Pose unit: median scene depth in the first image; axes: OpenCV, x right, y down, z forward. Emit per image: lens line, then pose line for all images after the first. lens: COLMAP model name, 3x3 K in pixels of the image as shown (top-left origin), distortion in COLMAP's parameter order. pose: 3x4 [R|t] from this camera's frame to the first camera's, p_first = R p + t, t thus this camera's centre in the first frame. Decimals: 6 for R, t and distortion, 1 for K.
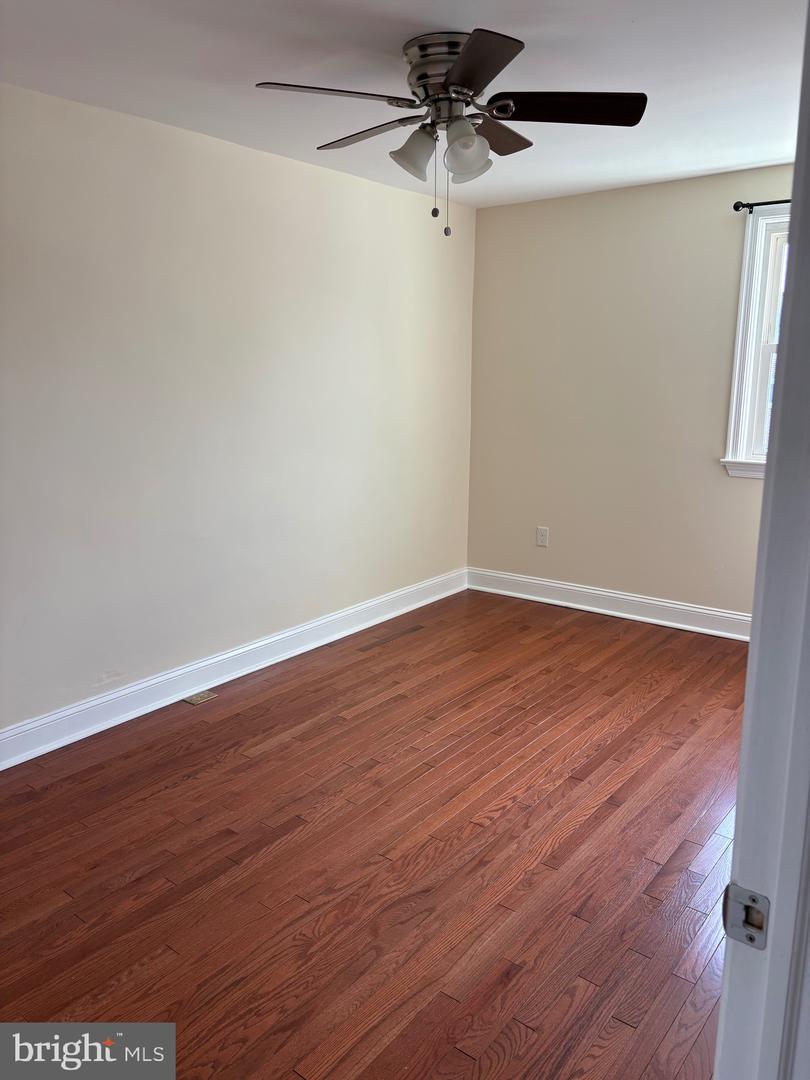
lens RADIAL K [[827.9, 0, 401.7], [0, 827.9, 541.2], [0, 0, 1]] dist [0.037896, -0.048786]
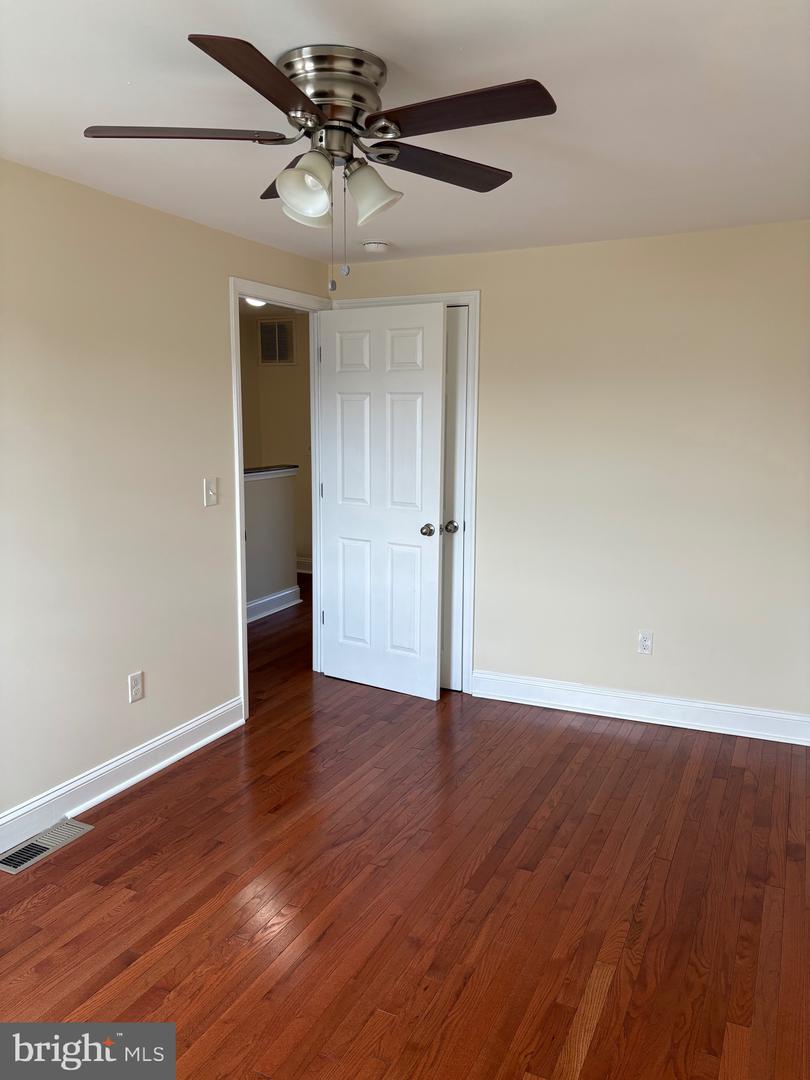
lens RADIAL K [[832.6, 0, 420.5], [0, 832.6, 538.8], [0, 0, 1]] dist [0.079806, -0.049317]
pose [[-0.972321, 0.030759, -0.231614, 0.108732], [-0.053638, 0.935437, 0.349400, -0.276659], [0.227408, 0.352152, -0.907896, 1.184317]]
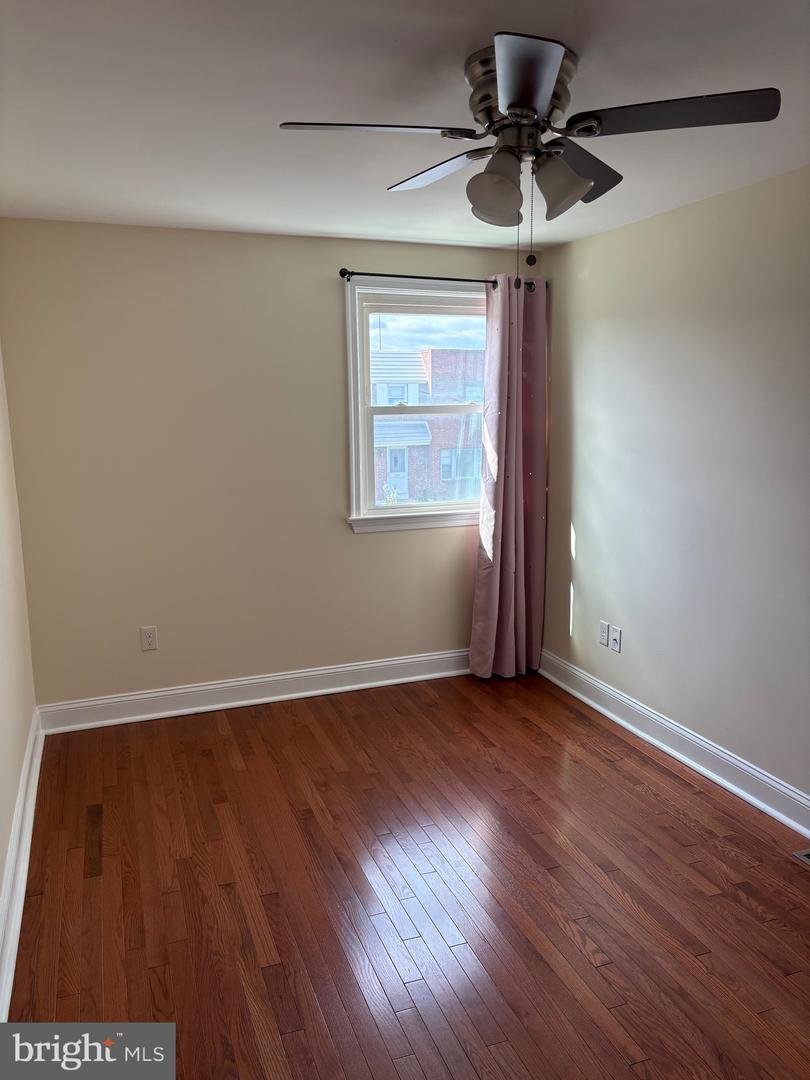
lens RADIAL K [[832.6, 0, 420.5], [0, 832.6, 538.8], [0, 0, 1]] dist [0.079806, -0.049317]
pose [[0.505508, -0.144782, 0.850588, -0.471434], [0.178739, 0.982008, 0.060926, -0.128585], [-0.844106, 0.121235, 0.522291, 0.425602]]
